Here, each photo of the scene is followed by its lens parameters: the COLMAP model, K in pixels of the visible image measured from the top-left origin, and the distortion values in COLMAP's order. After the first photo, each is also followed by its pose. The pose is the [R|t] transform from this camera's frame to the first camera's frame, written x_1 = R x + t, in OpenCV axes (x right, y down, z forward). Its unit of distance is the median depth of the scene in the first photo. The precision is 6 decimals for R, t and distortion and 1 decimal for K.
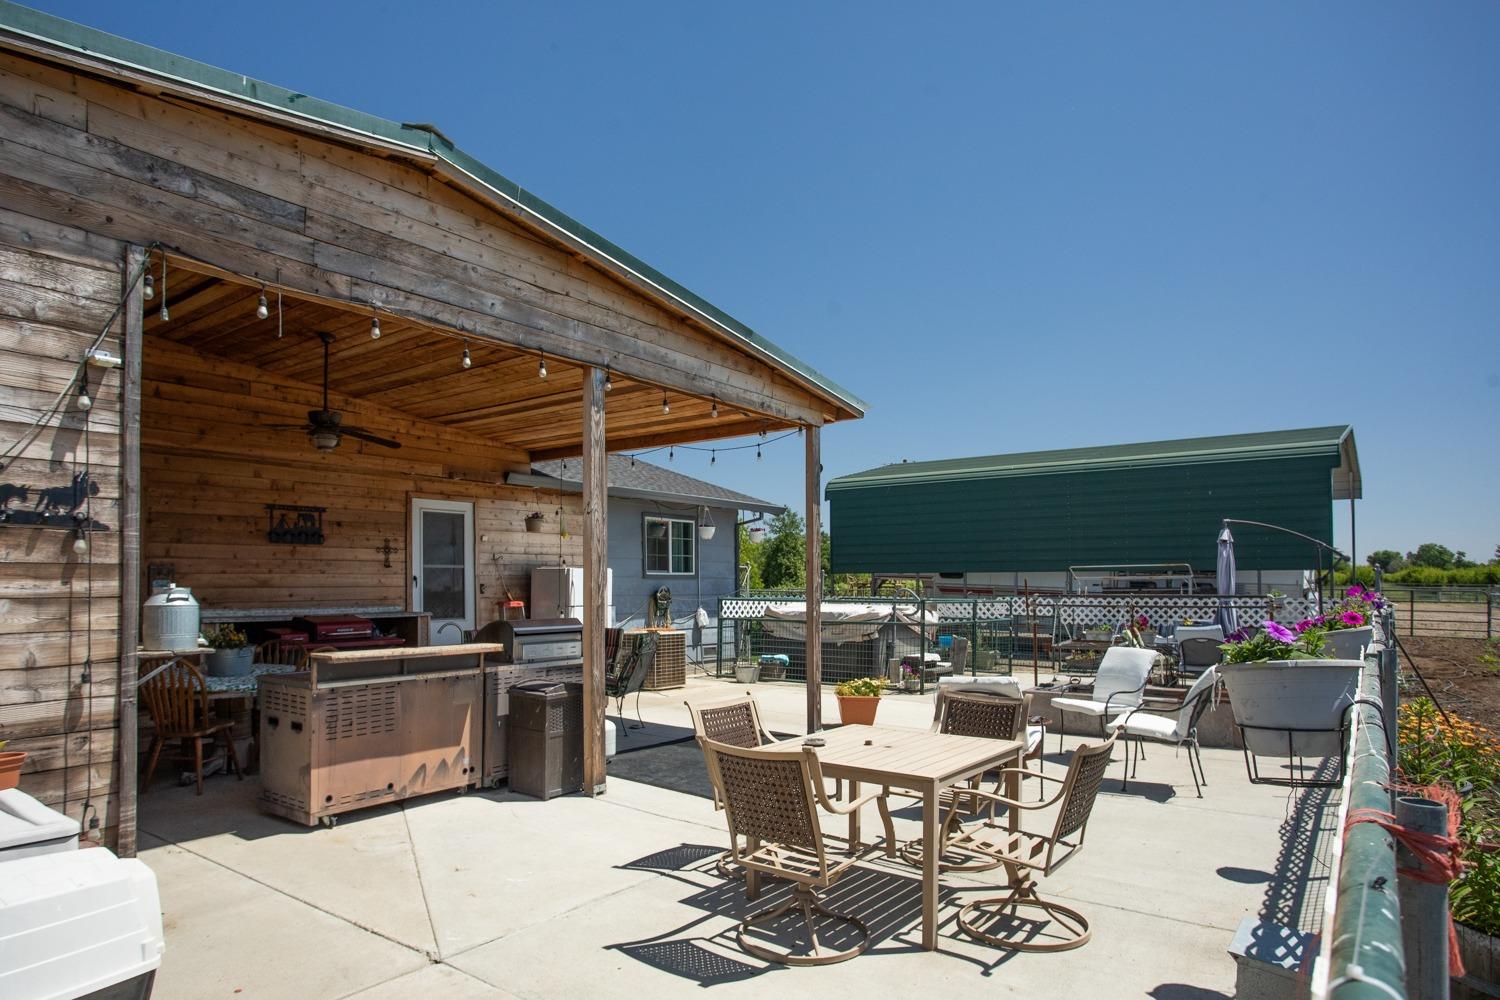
lens RADIAL K [[905.2, 0, 748.8], [0, 905.2, 576.6], [0, 0, 1]] dist [-0.000244, -0.000036]
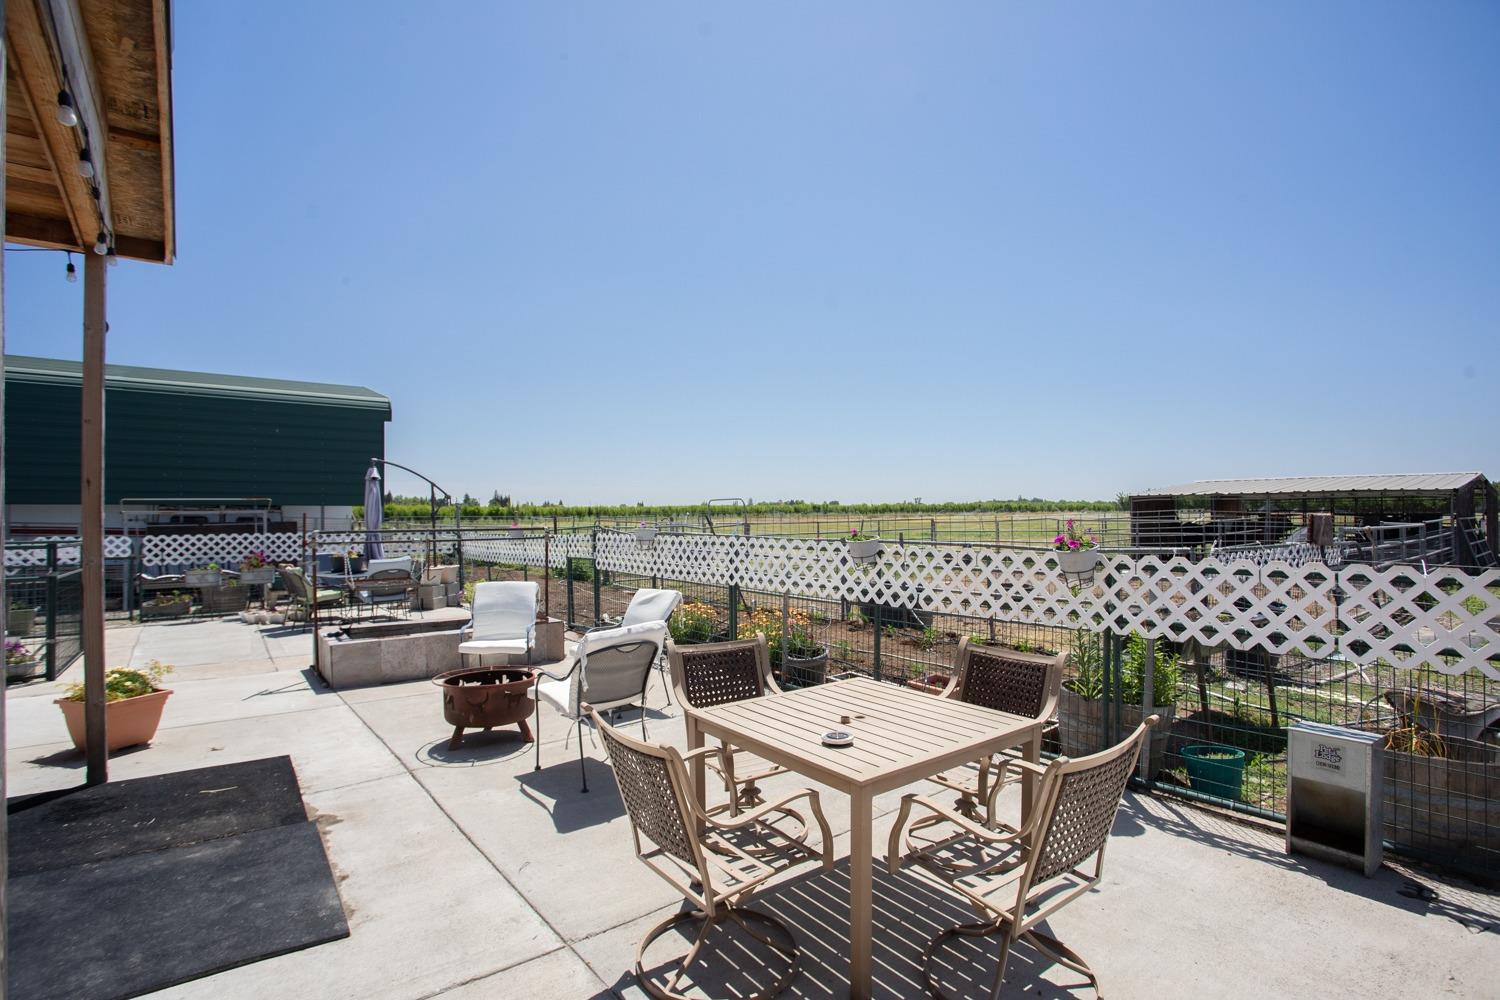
lens RADIAL K [[730.5, 0, 748.8], [0, 730.5, 518.5], [0, 0, 1]] dist [0.000115, -0.000038]
pose [[0.257404, -0.001856, 0.966302, -0.175765], [-0.005562, 0.999979, 0.003402, 0.002516], [-0.966288, -0.006250, 0.257388, 0.315880]]
